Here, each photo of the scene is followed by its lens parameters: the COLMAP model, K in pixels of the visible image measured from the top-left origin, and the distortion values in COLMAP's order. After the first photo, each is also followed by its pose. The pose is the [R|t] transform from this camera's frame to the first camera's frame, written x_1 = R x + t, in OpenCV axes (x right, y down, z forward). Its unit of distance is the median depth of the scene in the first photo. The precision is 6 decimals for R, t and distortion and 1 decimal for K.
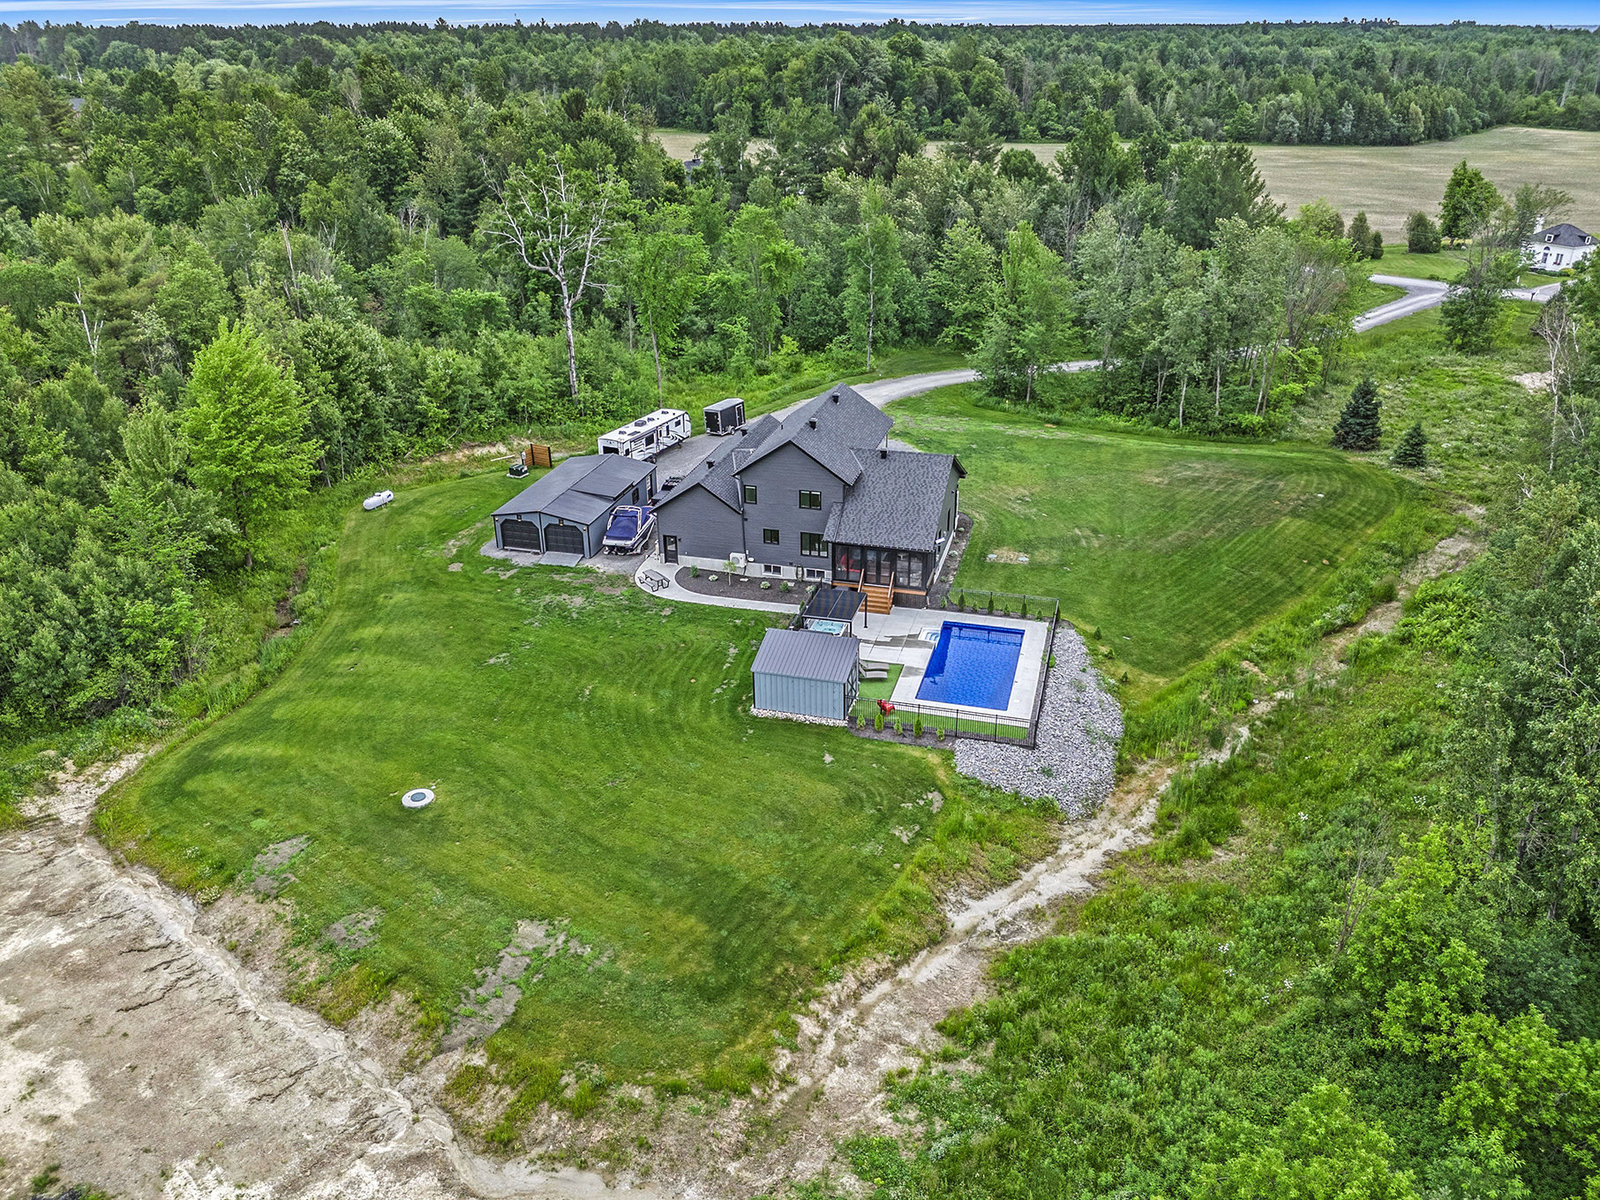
lens RADIAL K [[1178.0, 0, 800.0], [0, 1178.0, 600.0], [0, 0, 1]] dist [0.070277, -0.075770]
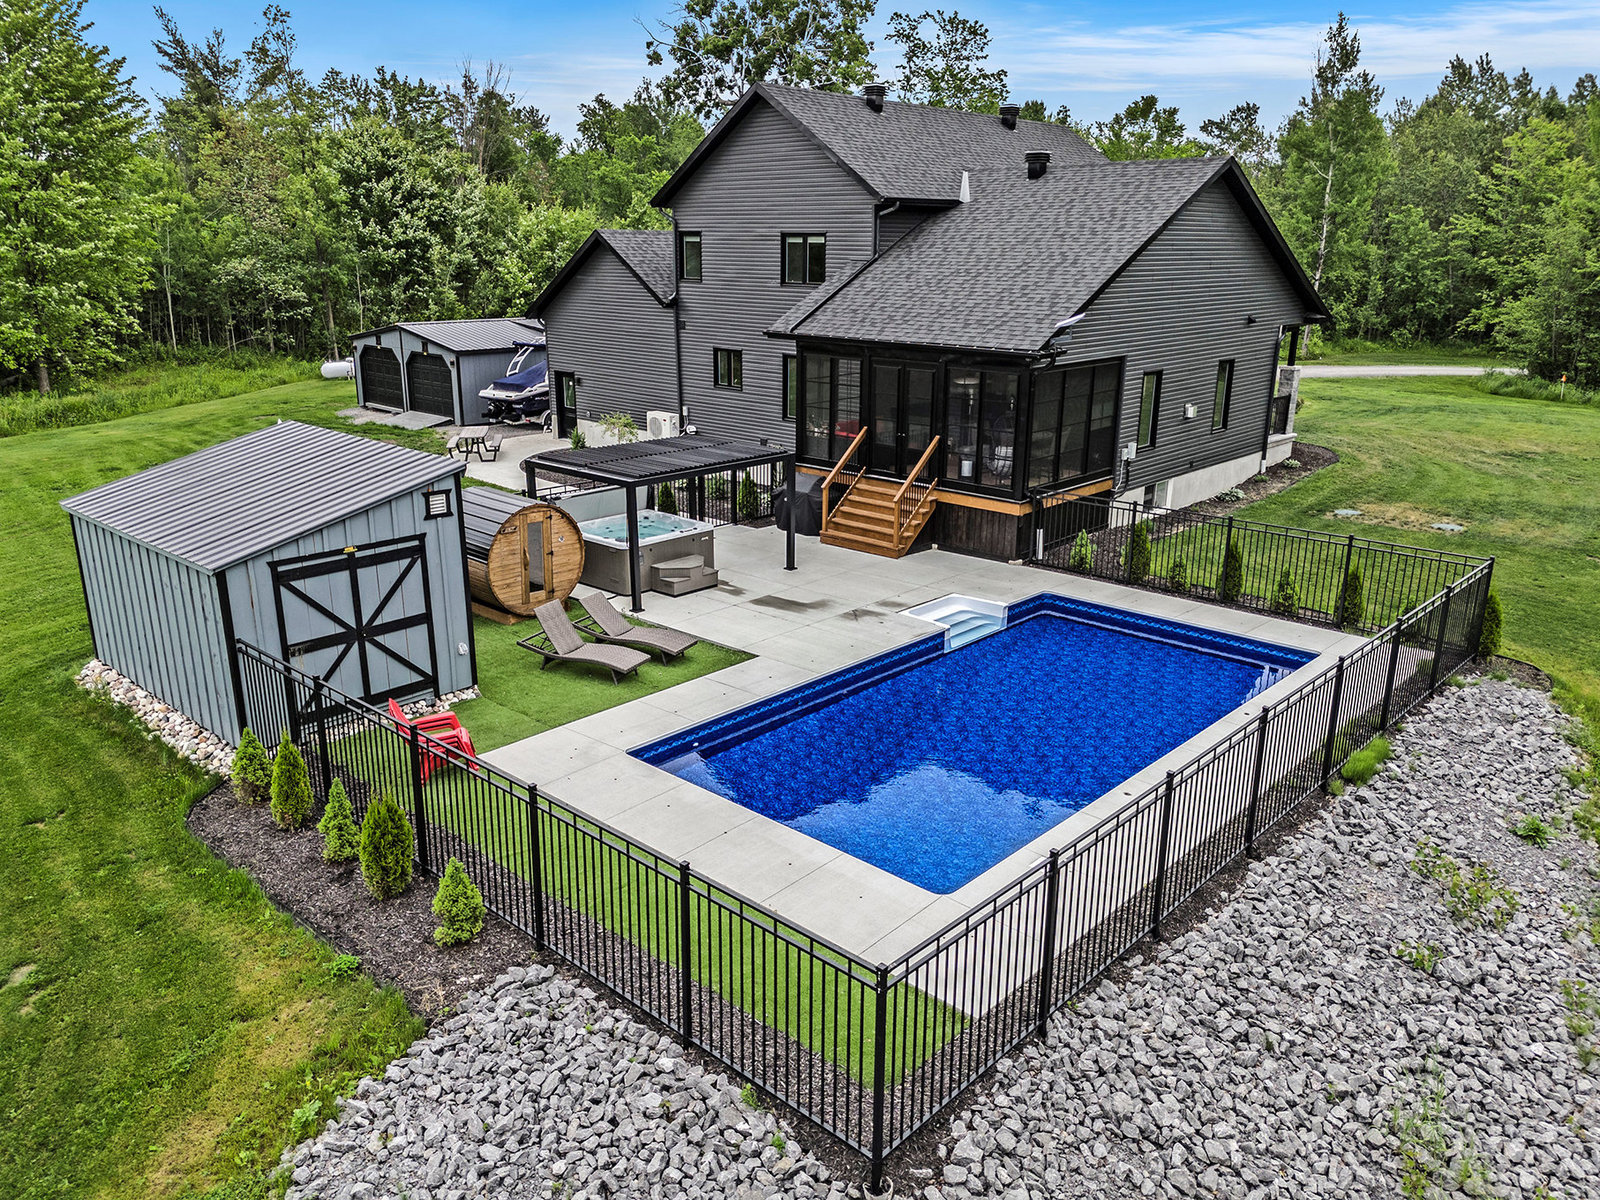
lens RADIAL K [[1178.0, 0, 800.0], [0, 1178.0, 600.0], [0, 0, 1]] dist [0.070277, -0.075770]
pose [[0.888462, 0.148243, -0.434350, 0.188714], [-0.211732, 0.972060, -0.101335, 0.060284], [0.407192, 0.181998, 0.895026, 0.677358]]
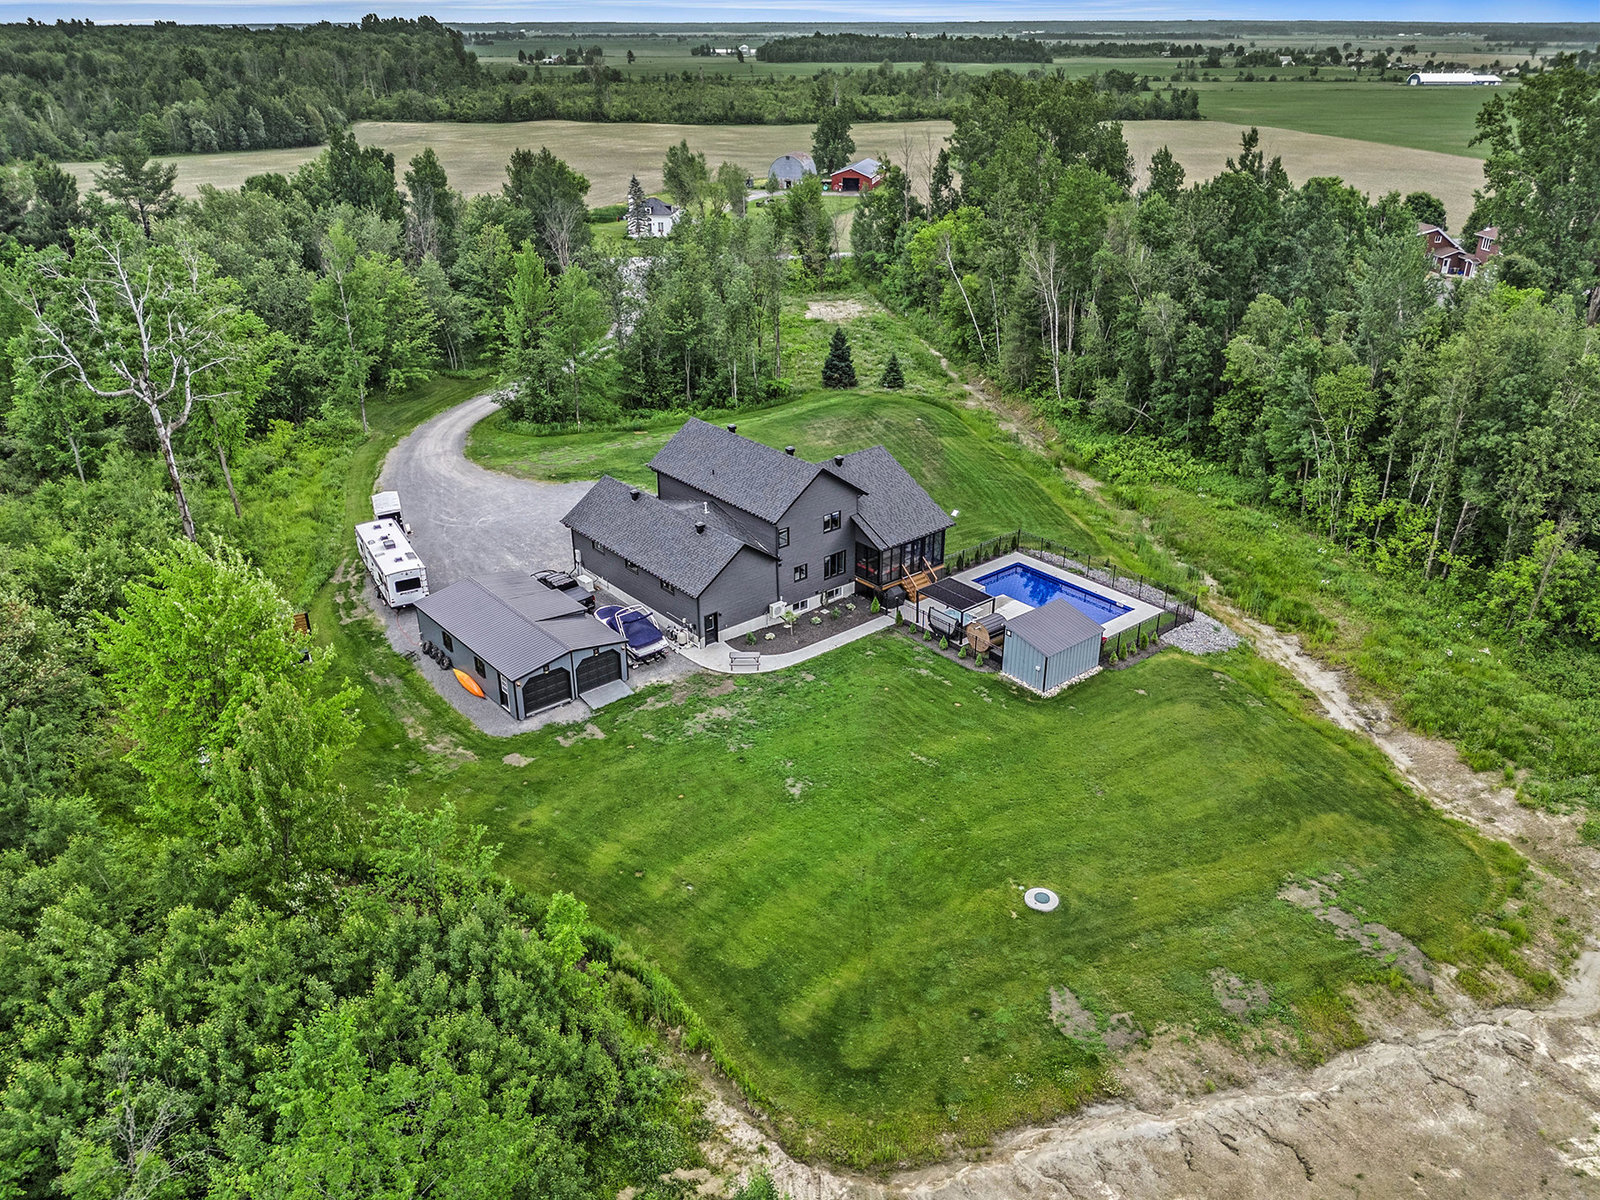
lens RADIAL K [[1209.9, 0, 809.1], [0, 1209.9, 538.8], [0, 0, 1]] dist [0.082721, -0.077405]
pose [[0.566400, -0.312869, 0.762433, -0.795032], [0.351492, 0.928482, 0.119890, -0.202557], [-0.745415, 0.200083, 0.635864, 0.357856]]
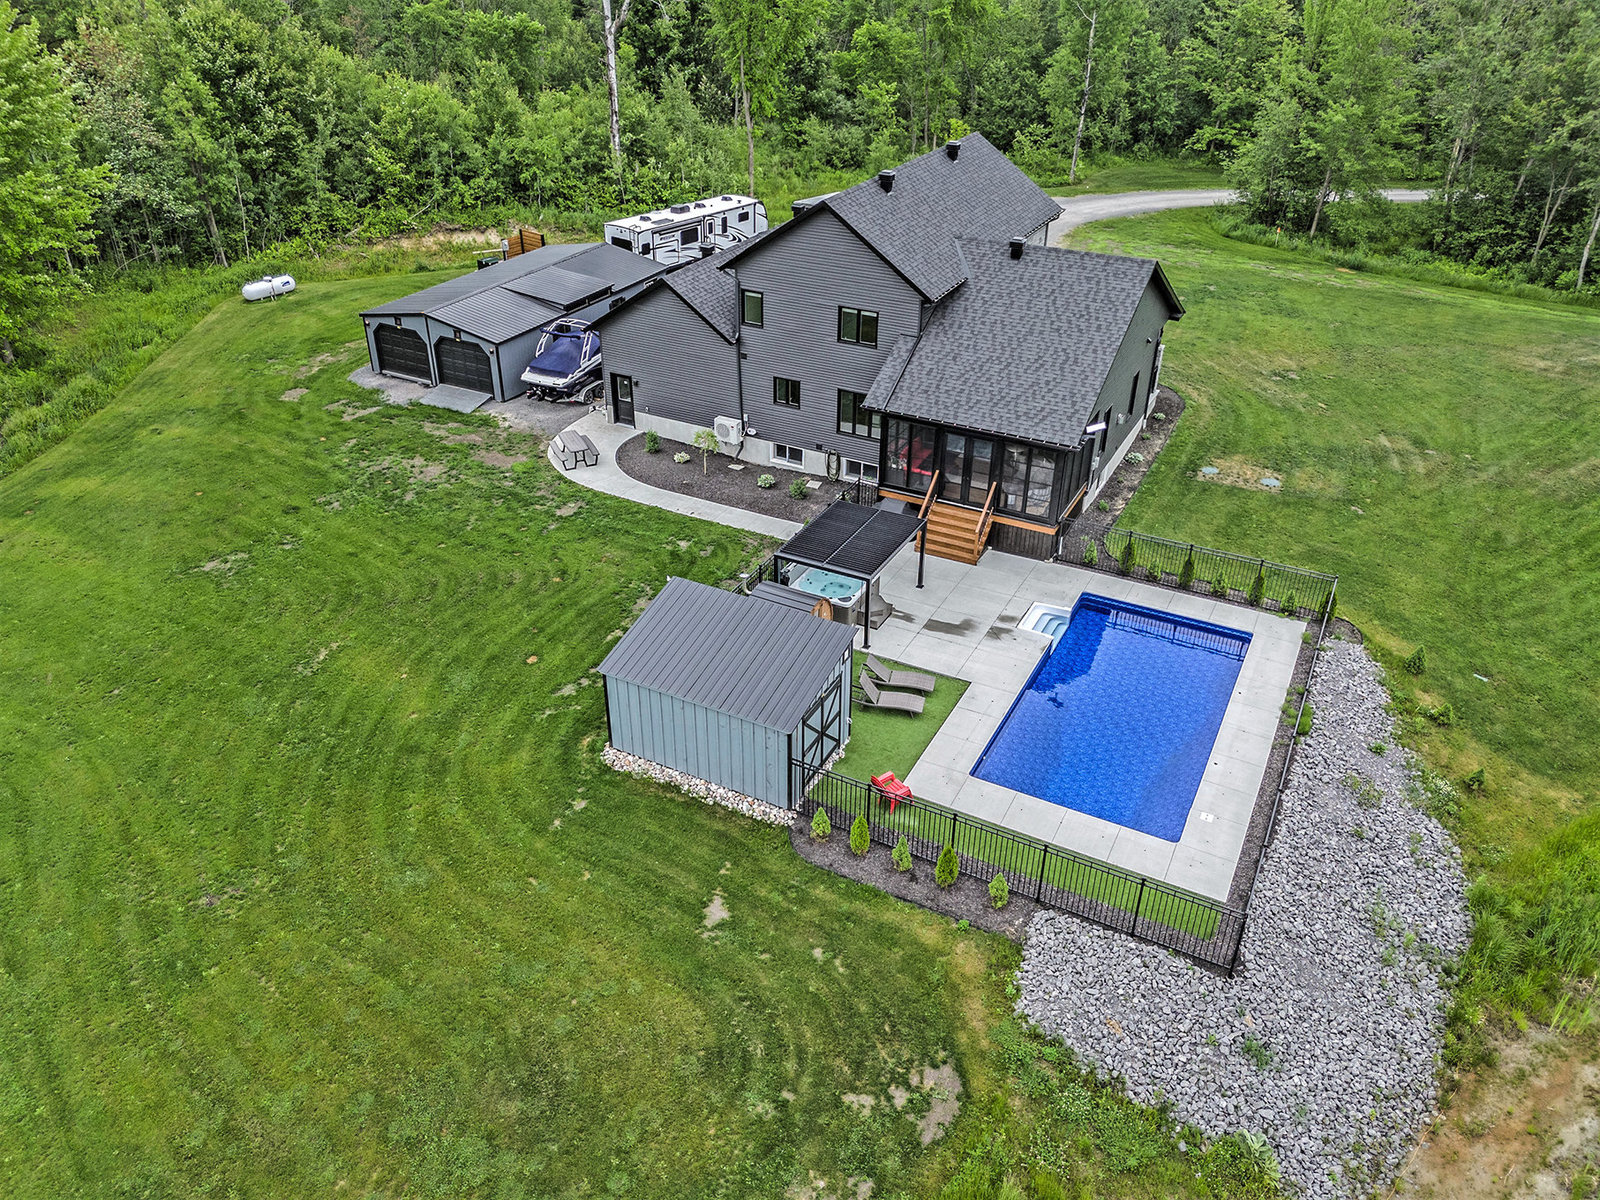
lens RADIAL K [[1178.0, 0, 800.0], [0, 1178.0, 600.0], [0, 0, 1]] dist [0.070277, -0.075770]
pose [[0.977898, 0.124230, -0.168173, 0.086219], [-0.107326, 0.988540, 0.106155, -0.017894], [0.179433, -0.085760, 0.980025, 0.471705]]
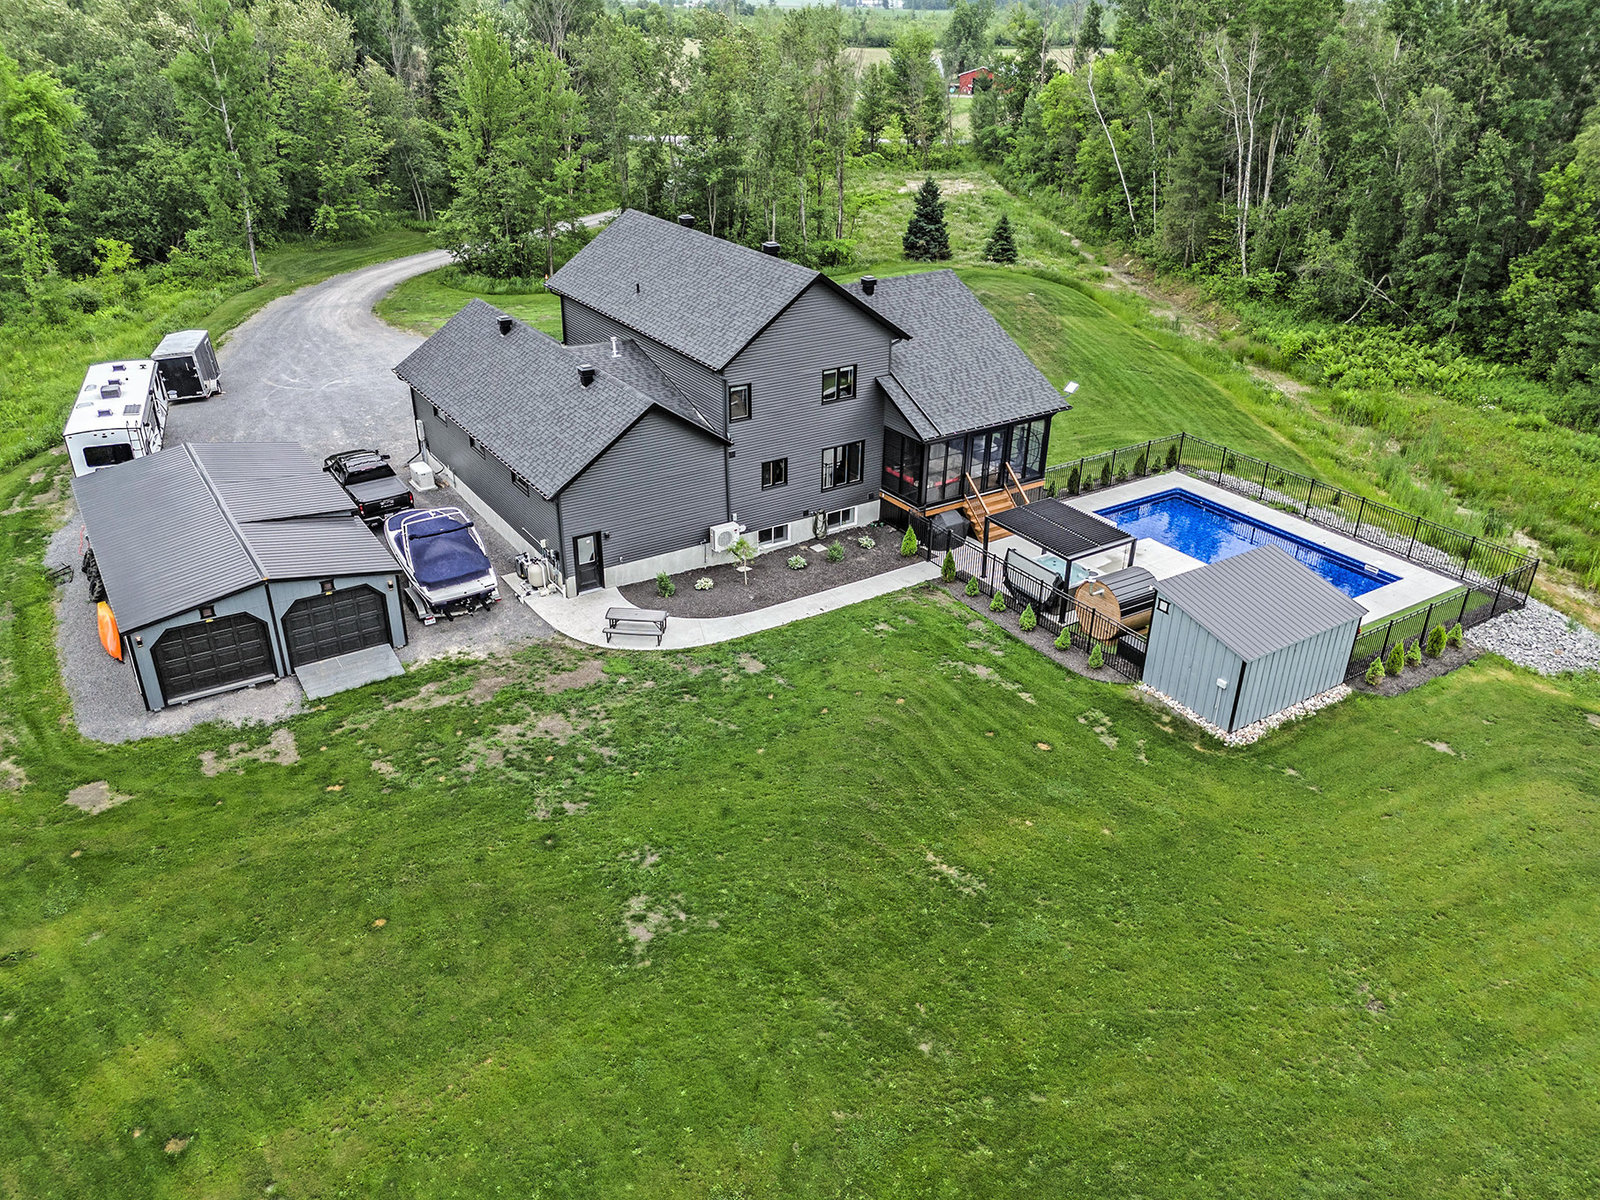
lens RADIAL K [[1178.0, 0, 800.0], [0, 1178.0, 600.0], [0, 0, 1]] dist [0.070277, -0.075770]
pose [[0.662270, -0.329934, 0.672713, -0.403604], [0.307488, 0.938421, 0.157536, -0.082122], [-0.683264, 0.102520, 0.722938, 0.625339]]
